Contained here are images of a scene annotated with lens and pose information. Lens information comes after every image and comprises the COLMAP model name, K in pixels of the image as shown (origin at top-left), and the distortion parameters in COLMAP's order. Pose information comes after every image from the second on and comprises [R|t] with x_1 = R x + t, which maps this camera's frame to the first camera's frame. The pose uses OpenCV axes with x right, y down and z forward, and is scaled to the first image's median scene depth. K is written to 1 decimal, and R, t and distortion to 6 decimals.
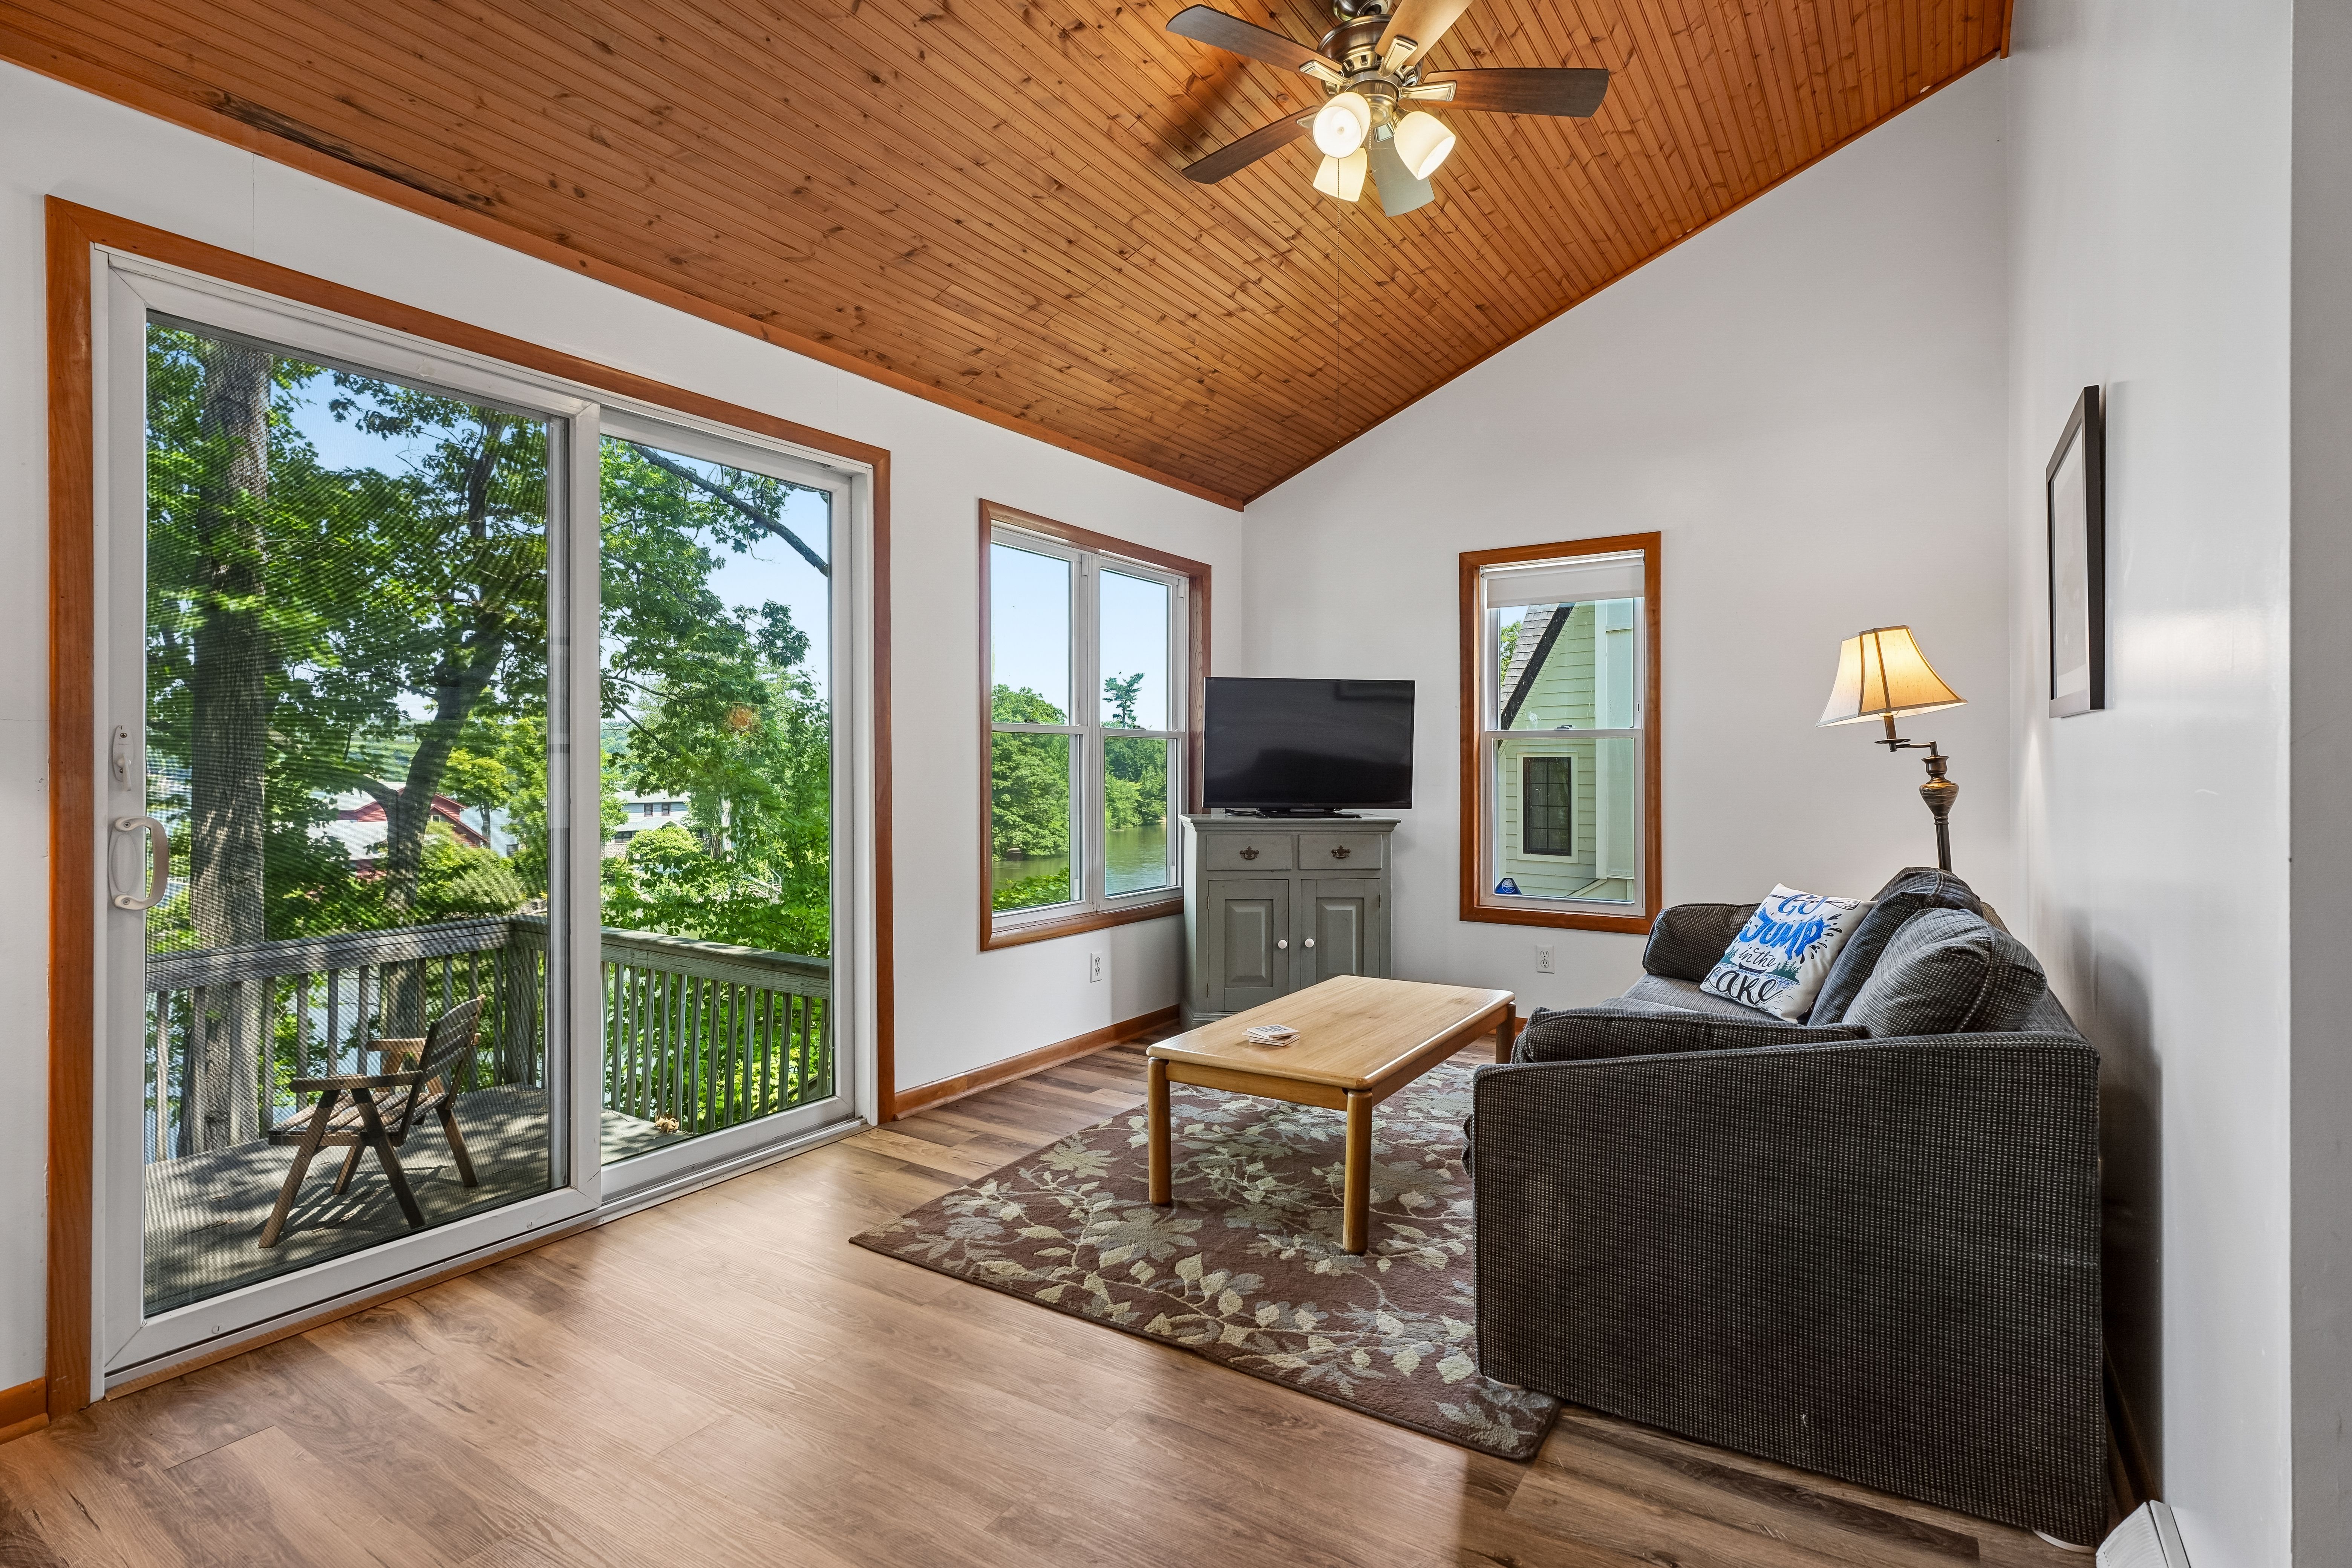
lens RADIAL K [[1133.2, 0, 1173.8], [0, 1133.2, 762.0], [0, 0, 1]] dist [-0.003331, 0.012847]
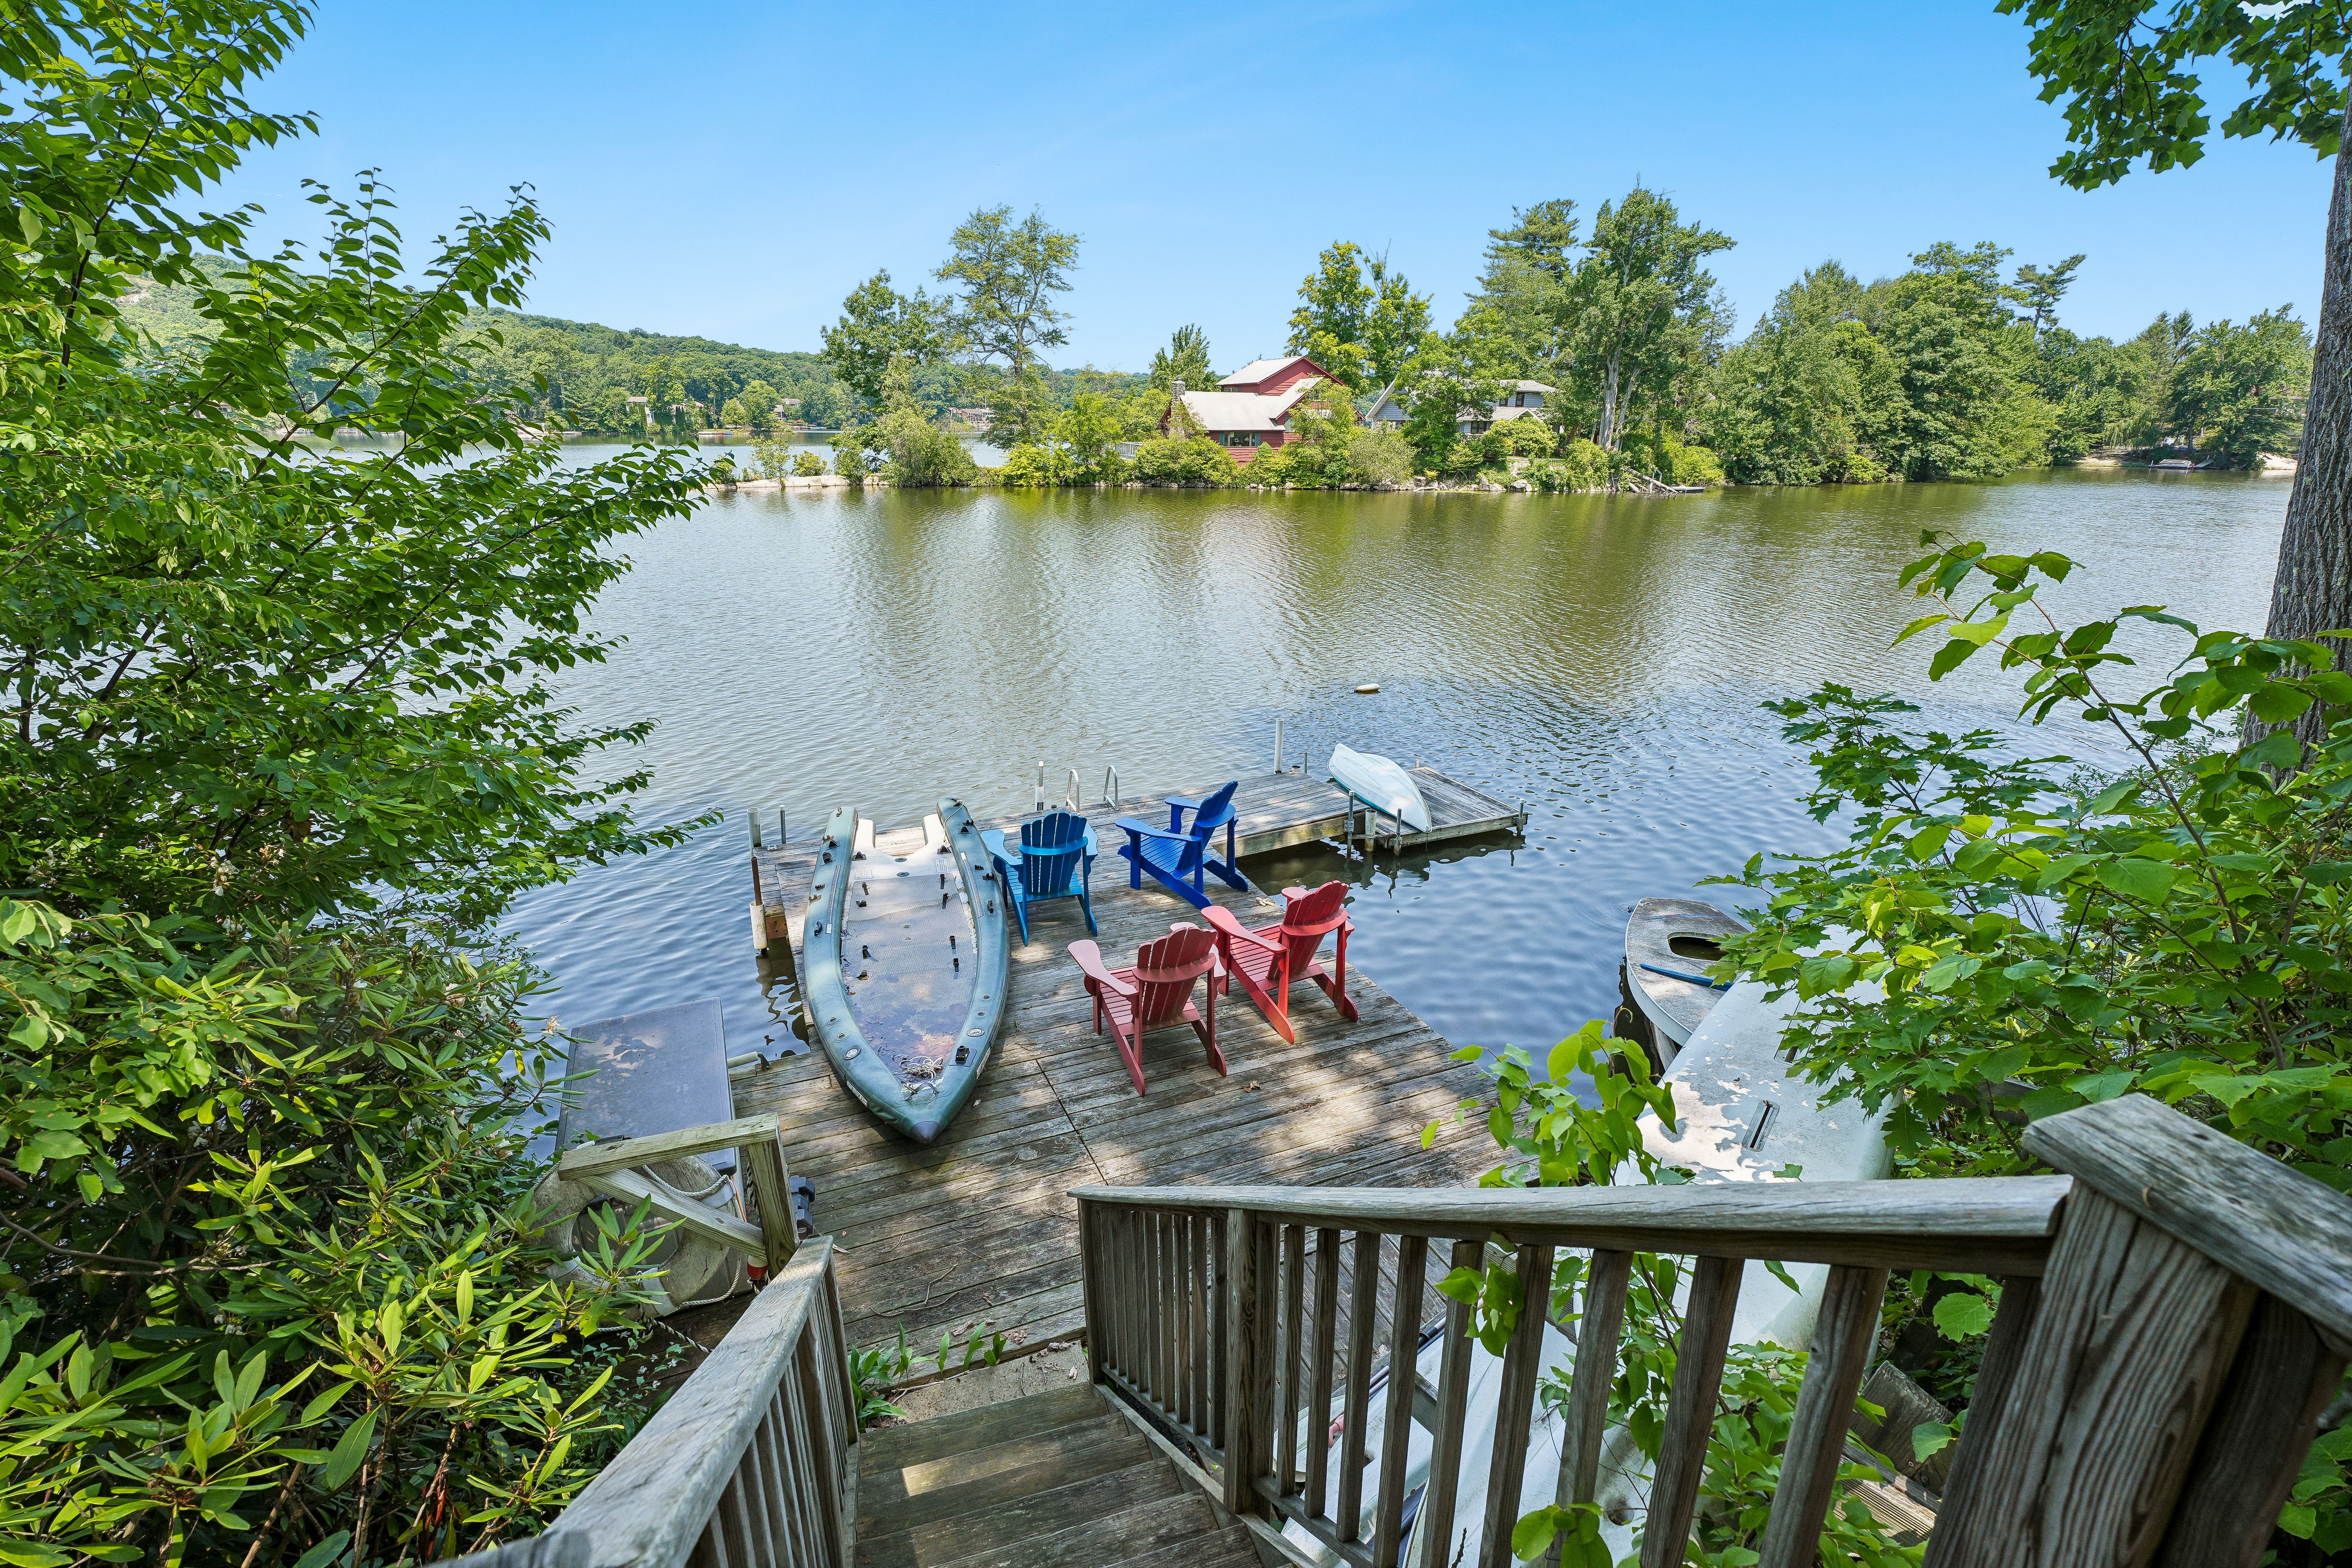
lens RADIAL K [[1084.7, 0, 1178.6], [0, 1084.7, 780.7], [0, 0, 1]] dist [-0.001299, 0.000881]
pose [[0.814424, 0.189578, -0.548429, -4.652982], [-0.005066, 0.947413, 0.319974, 1.887075], [0.580249, -0.257816, 0.772556, 2.926757]]
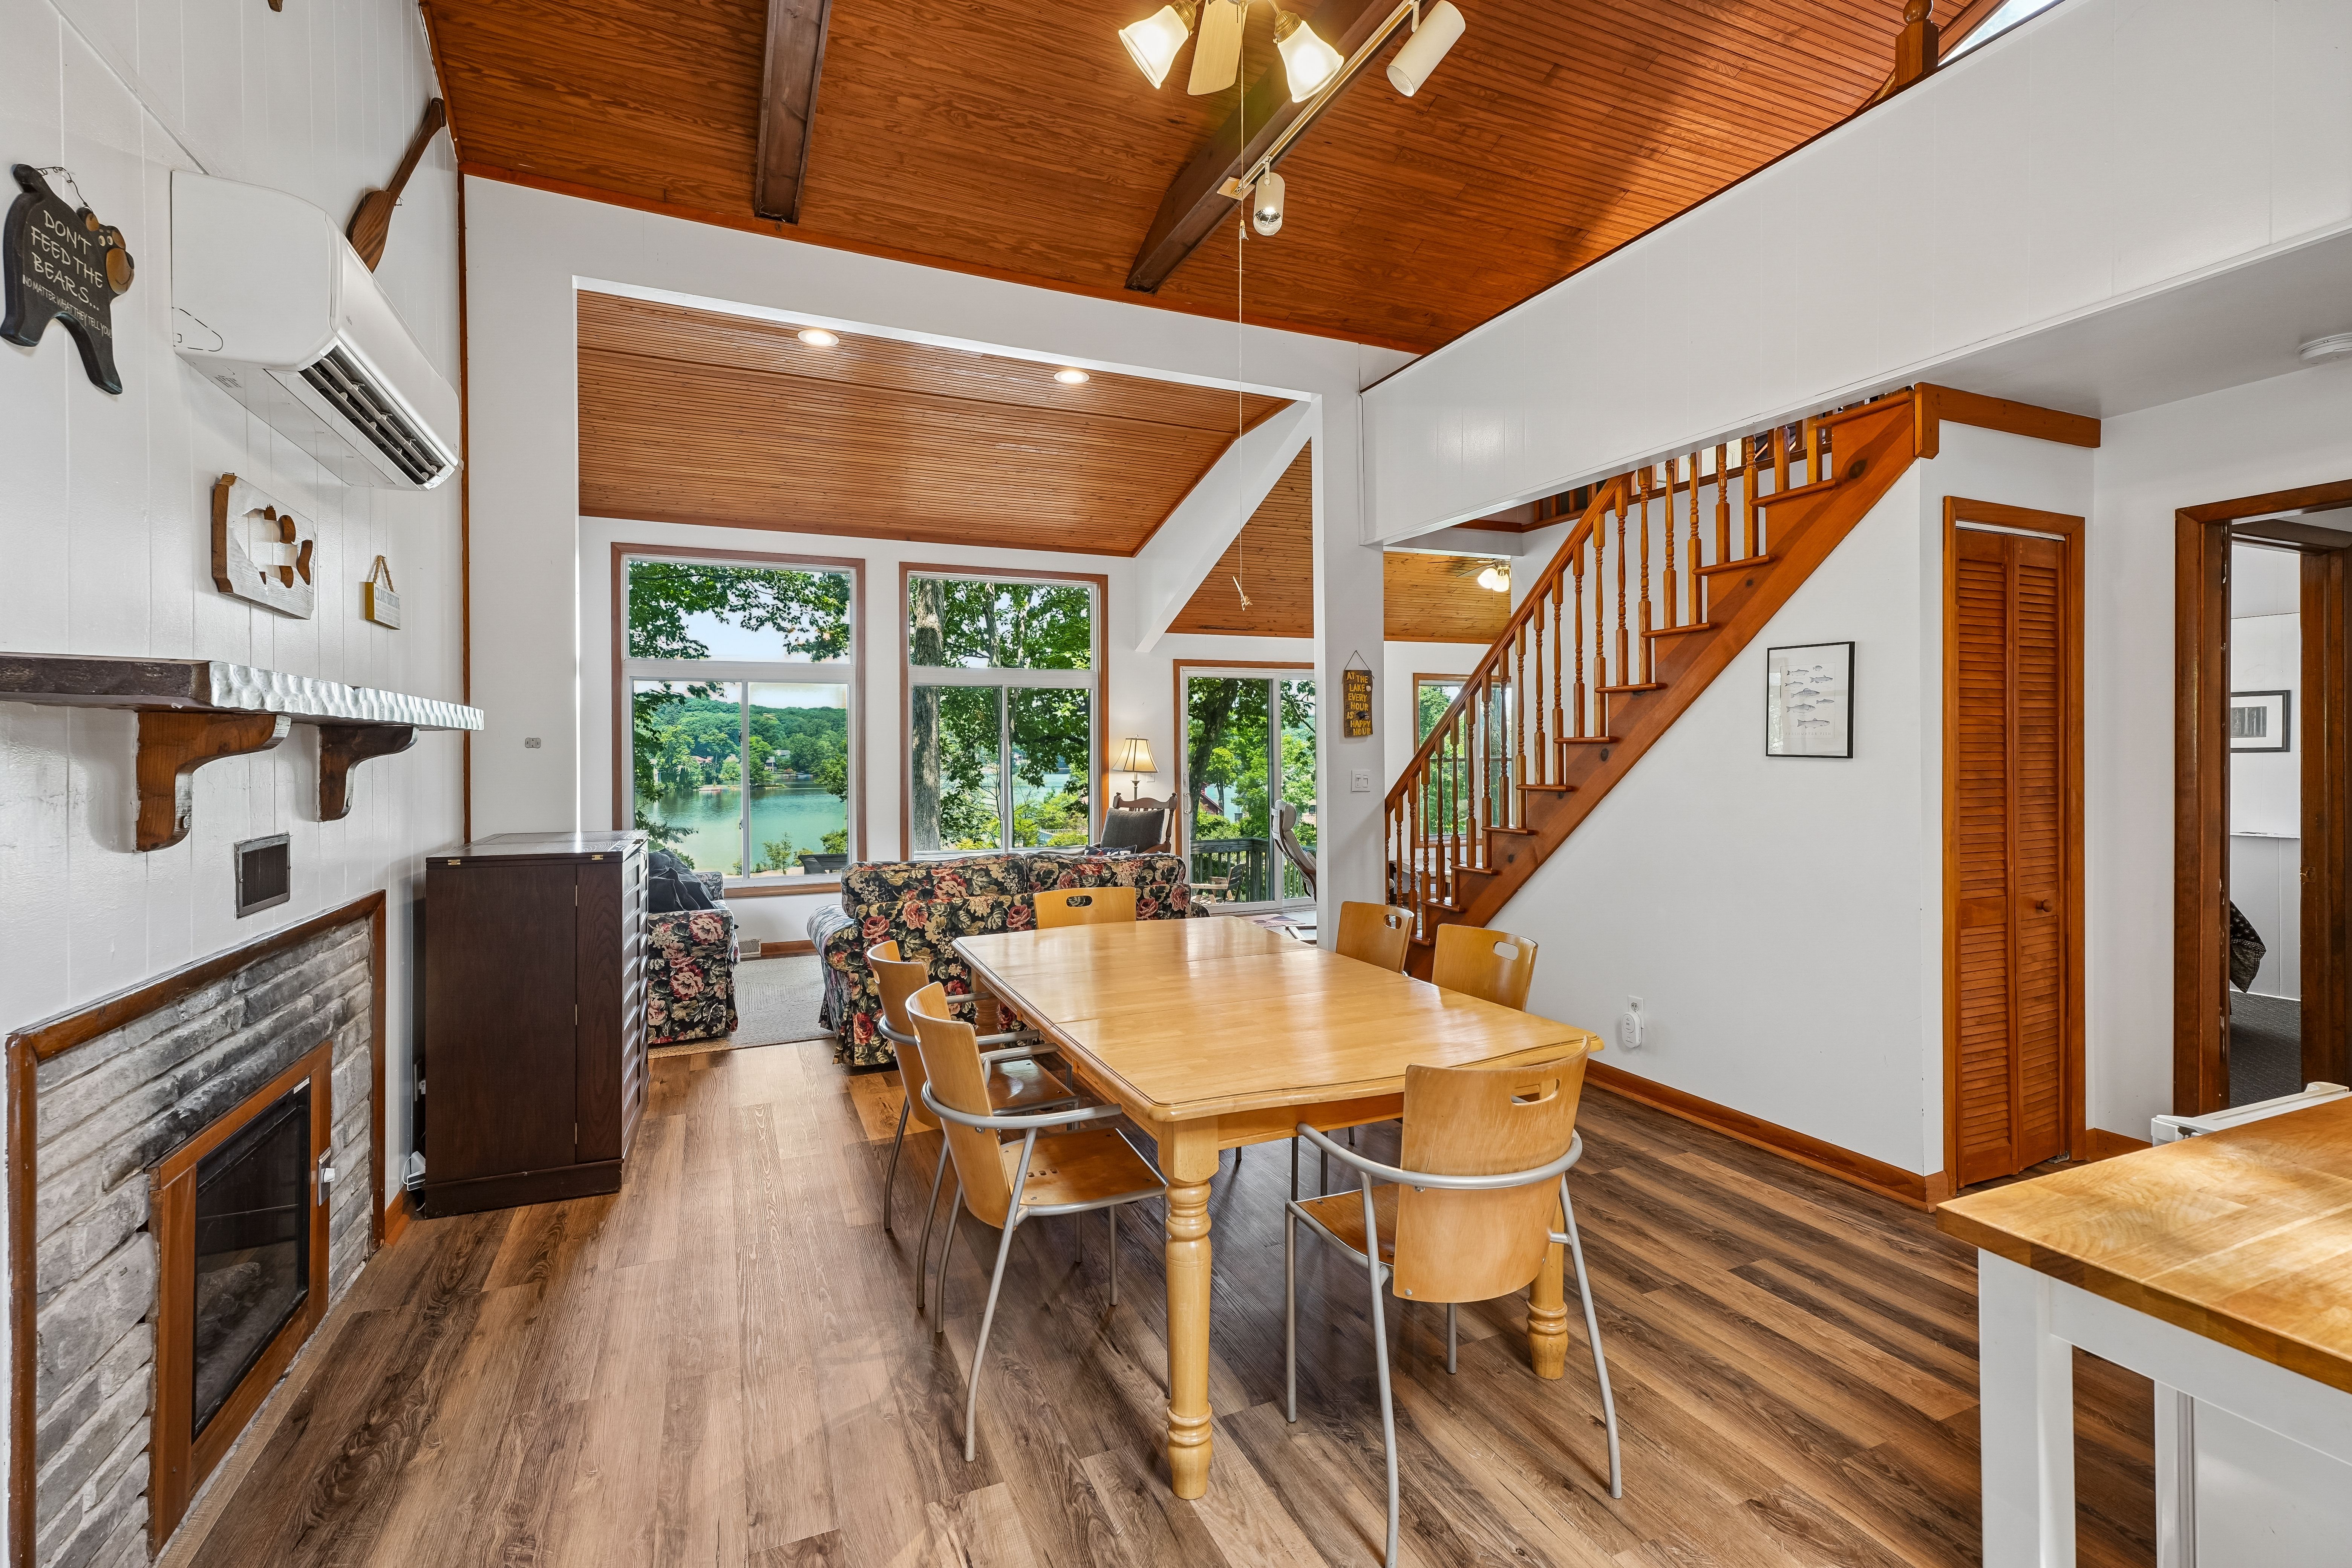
lens RADIAL K [[1049.6, 0, 1181.6], [0, 1049.6, 750.5], [0, 0, 1]] dist [-0.000882, 0.005613]
pose [[0.836515, -0.008652, -0.547876, 0.829414], [0.011159, 0.999937, 0.001247, -0.077884], [0.547831, -0.007157, 0.836559, -1.538393]]
